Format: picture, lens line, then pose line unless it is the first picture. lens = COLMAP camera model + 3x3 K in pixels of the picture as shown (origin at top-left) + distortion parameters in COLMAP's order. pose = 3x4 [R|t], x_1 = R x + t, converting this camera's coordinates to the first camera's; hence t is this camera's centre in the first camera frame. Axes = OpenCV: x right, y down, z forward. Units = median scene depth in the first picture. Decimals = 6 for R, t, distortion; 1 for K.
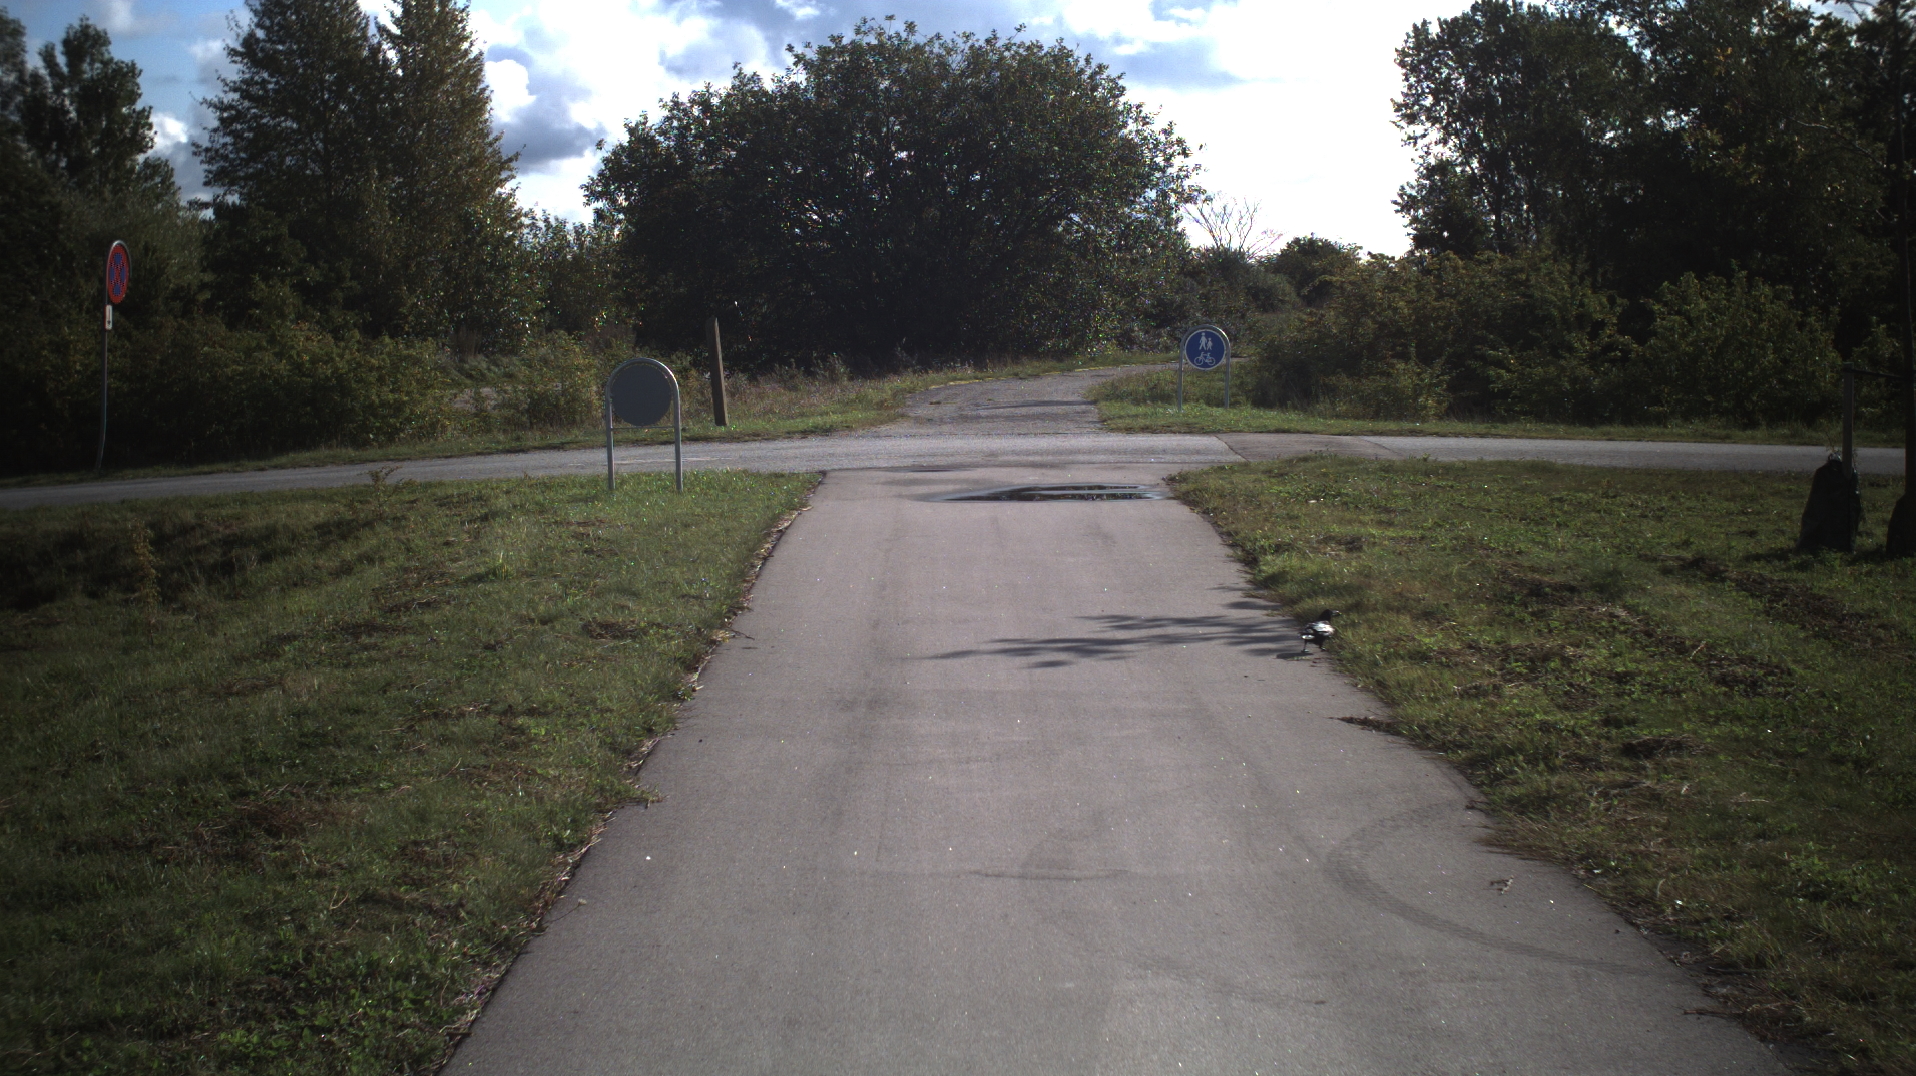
lens RADIAL K [[3521.5, 0, 963.2], [0, 3521.5, 527.1], [0, 0, 1]] dist [-0.256348, 0.000000]
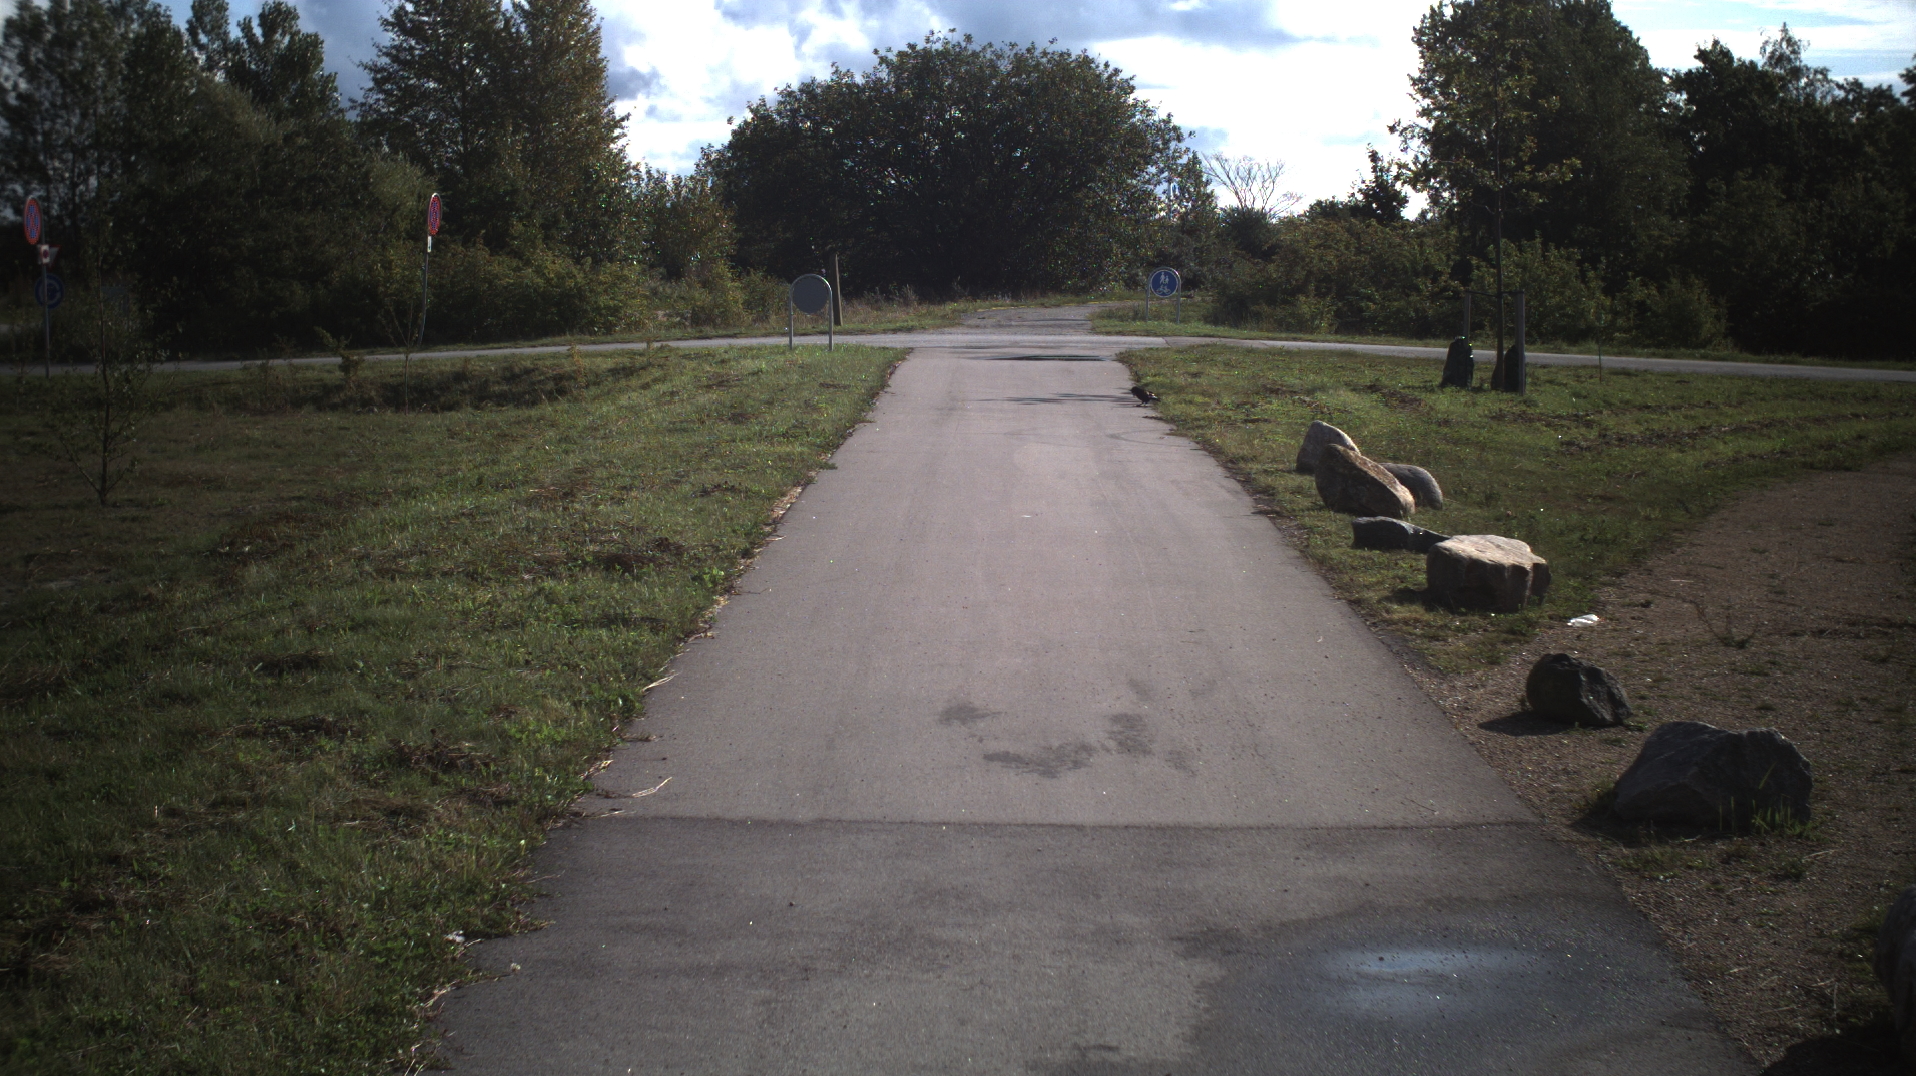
lens RADIAL K [[3521.5, 0, 937.9], [0, 3521.5, 535.6], [0, 0, 1]] dist [-0.256348, 0.000000]
pose [[0.999522, 0.023939, -0.019538, 0.003118], [-0.023618, 0.999584, 0.016527, 0.021083], [0.019925, -0.016057, 0.999673, -0.303526]]
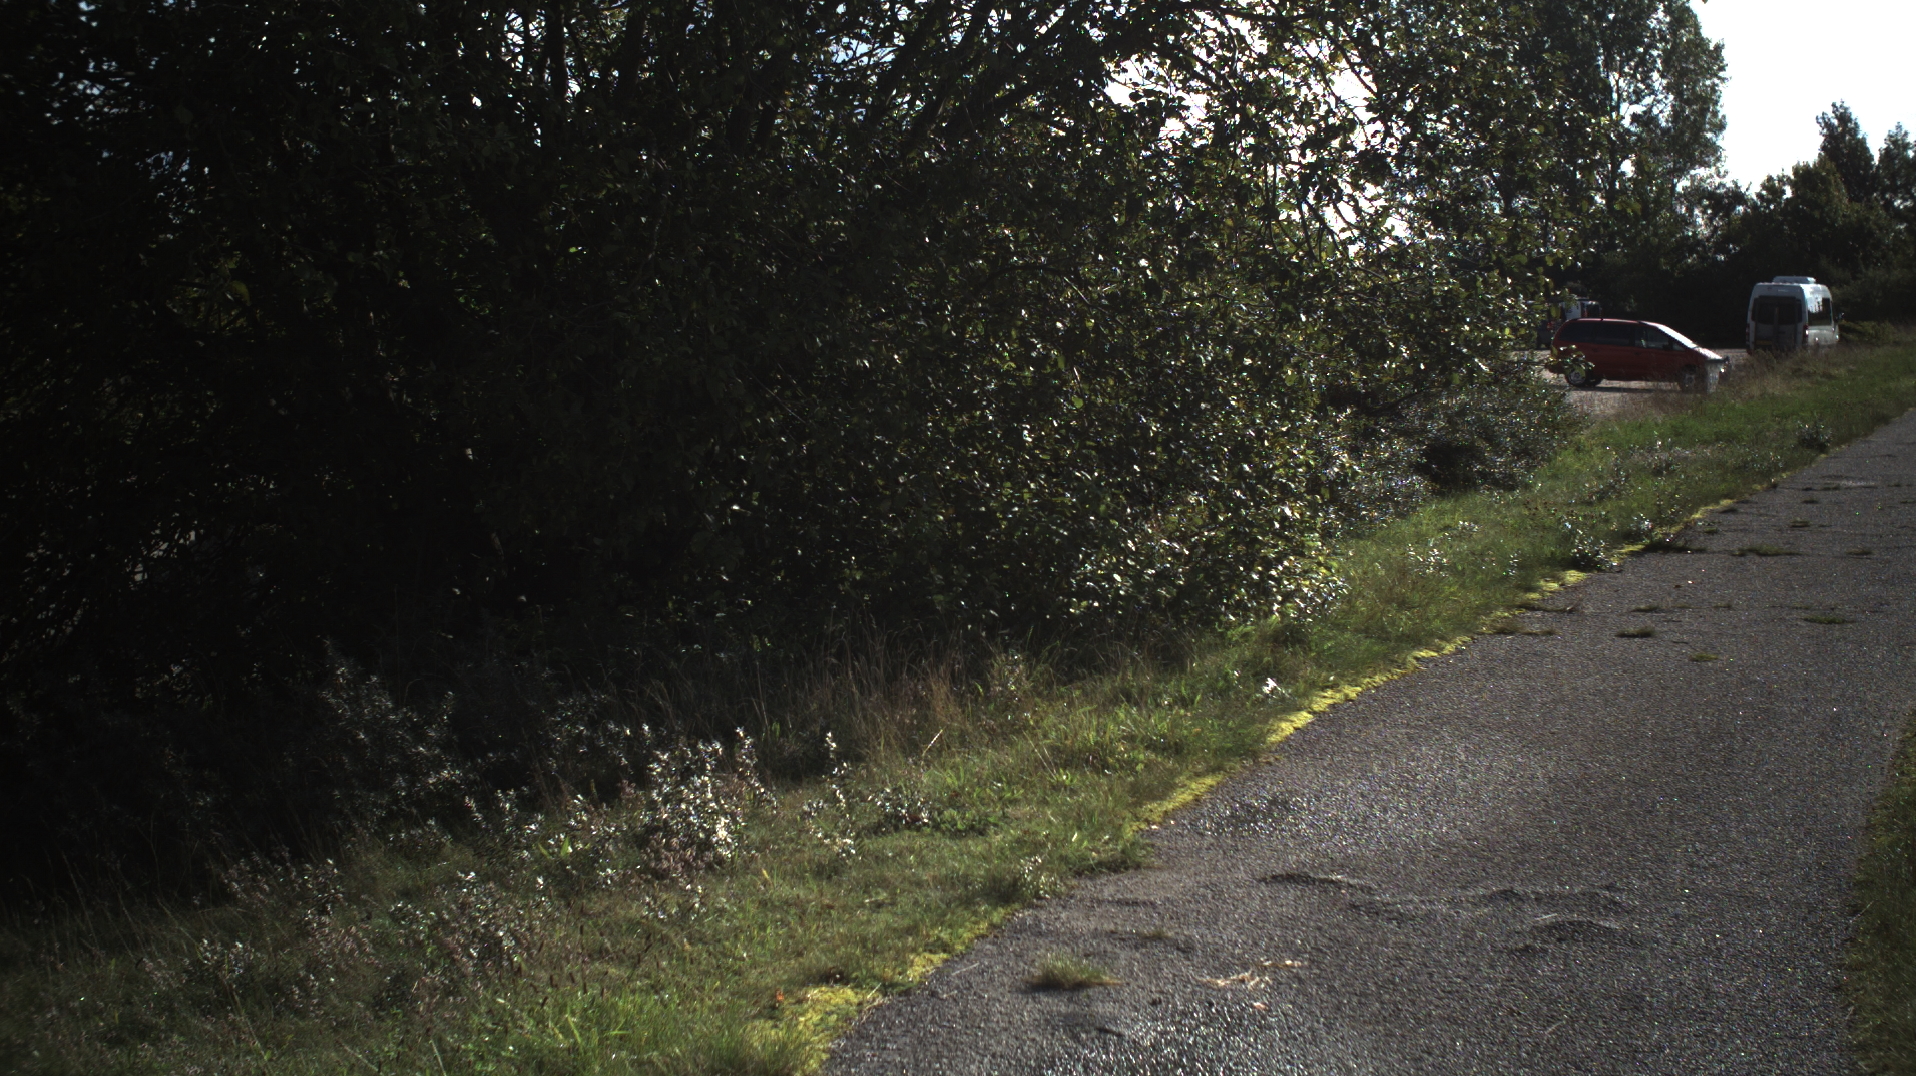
lens RADIAL K [[3521.5, 0, 903.0], [0, 3521.5, 536.7], [0, 0, 1]] dist [-0.256348, 0.000000]
pose [[0.999743, 0.005156, 0.022094, 0.006069], [-0.005216, 0.999983, 0.002654, -0.053978], [-0.022080, -0.002769, 0.999752, 0.761360]]
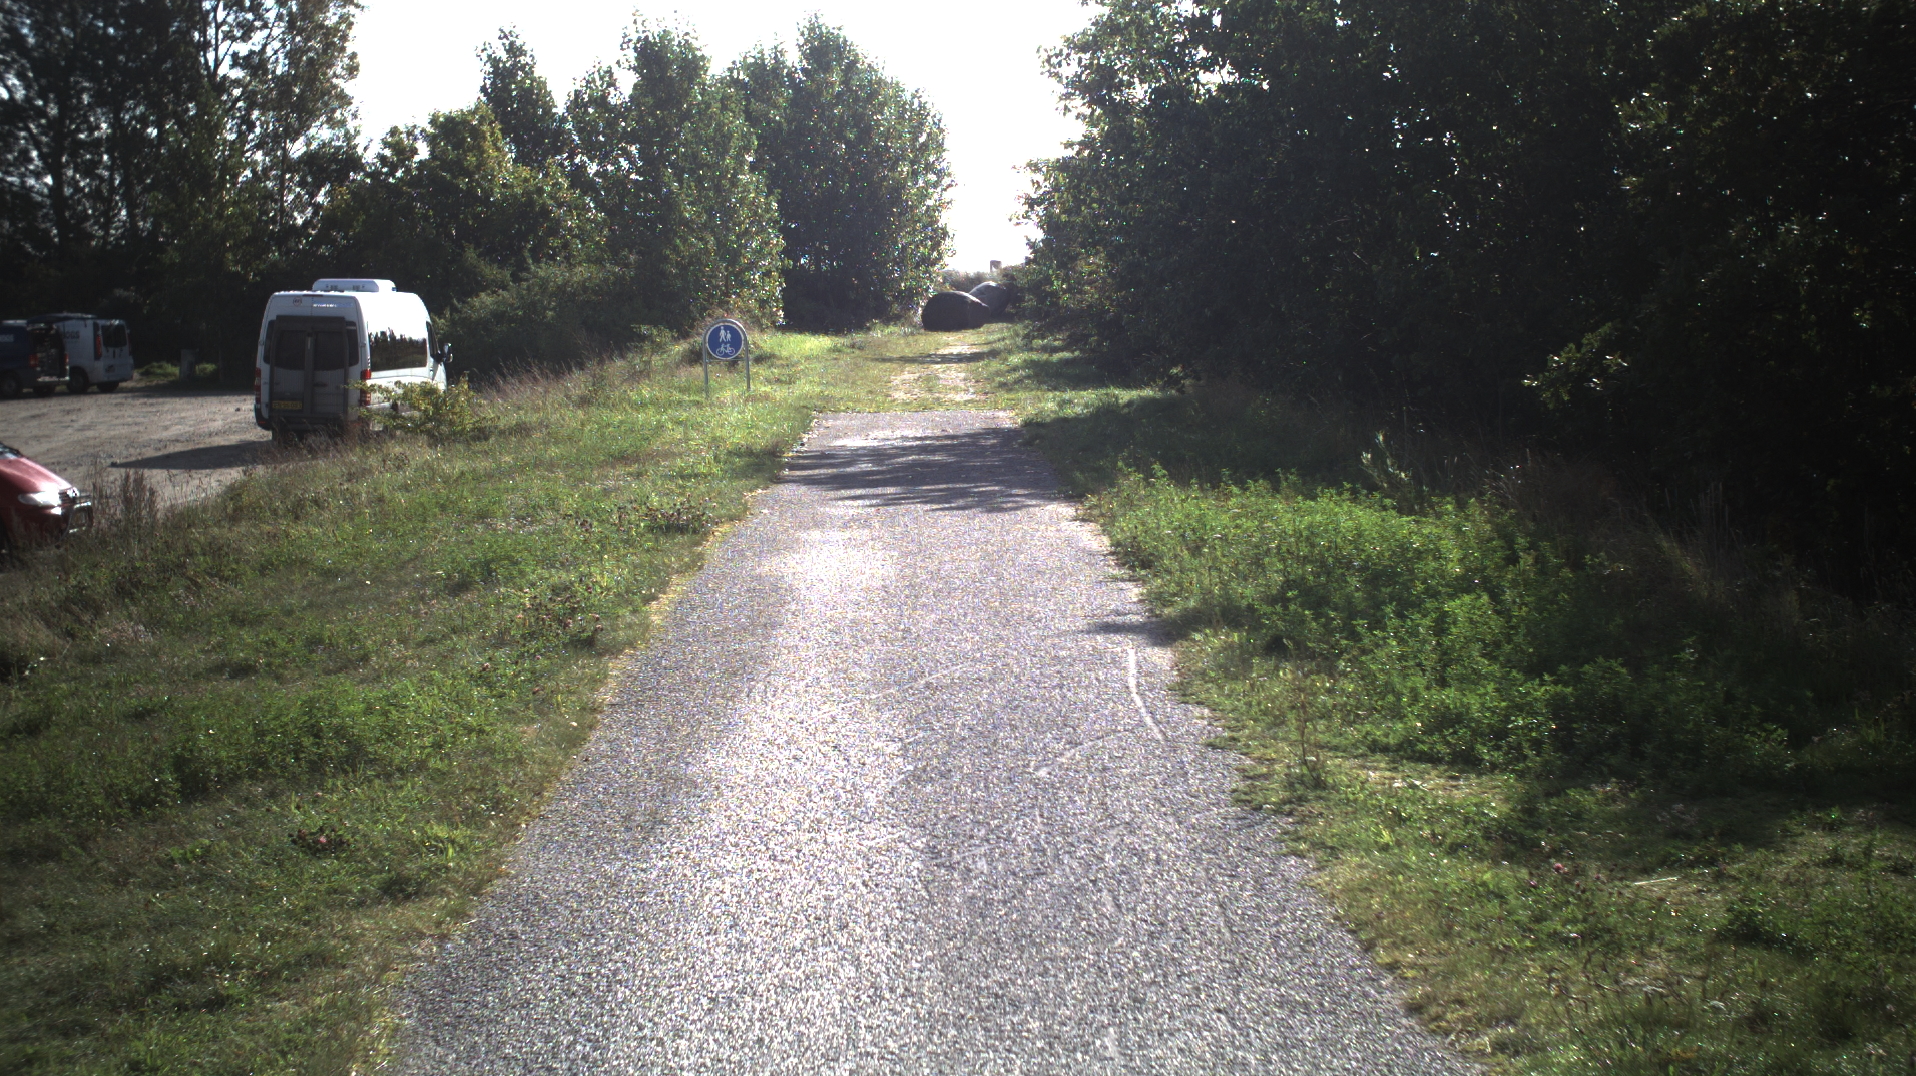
lens RADIAL K [[3521.5, 0, 962.3], [0, 3521.5, 533.6], [0, 0, 1]] dist [-0.256348, 0.000000]
pose [[0.924637, -0.016547, 0.380490, 0.257351], [0.016584, 0.999857, 0.003183, -0.107807], [-0.380489, 0.003367, 0.924780, 1.474651]]
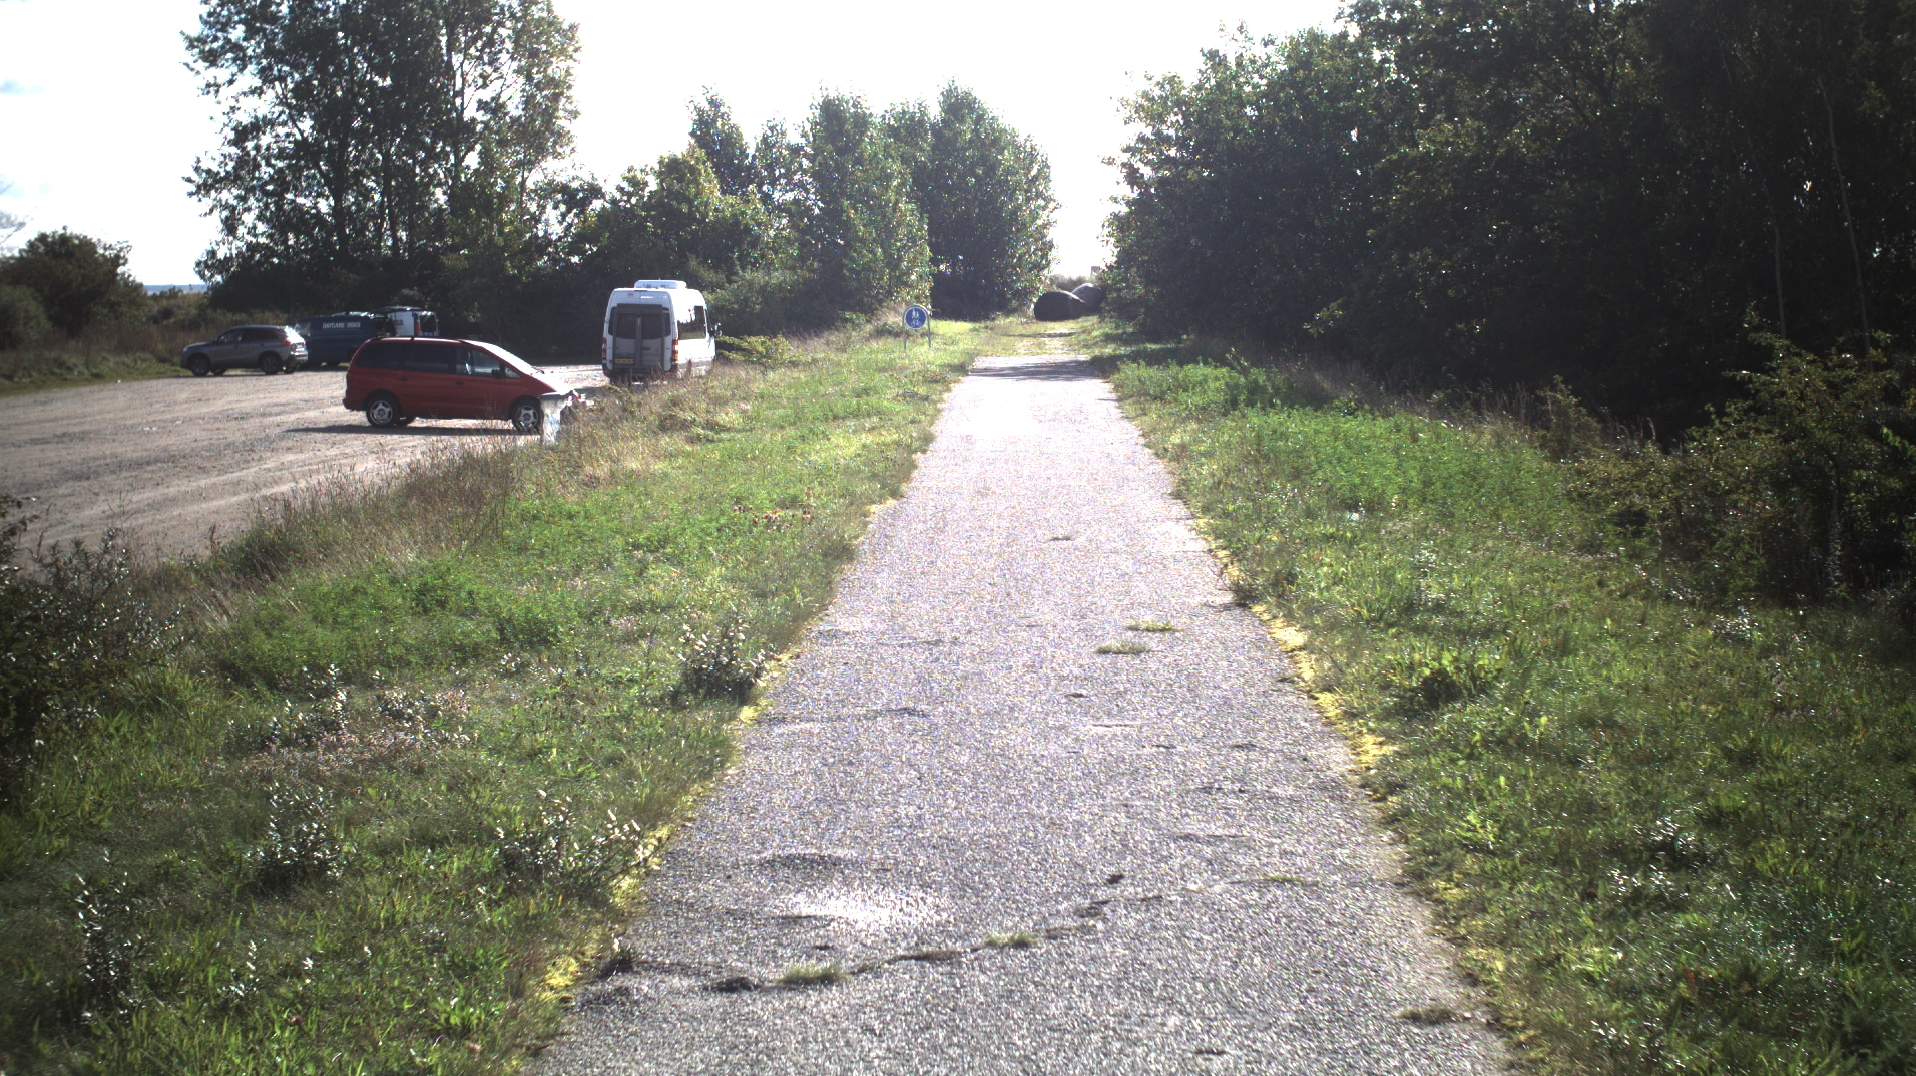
lens RADIAL K [[3521.5, 0, 948.7], [0, 3521.5, 532.9], [0, 0, 1]] dist [-0.256348, 0.000000]
pose [[0.937428, -0.015752, 0.347821, 0.086879], [0.016285, 0.999866, 0.001391, -0.075372], [-0.347797, 0.004361, 0.937560, 1.050771]]
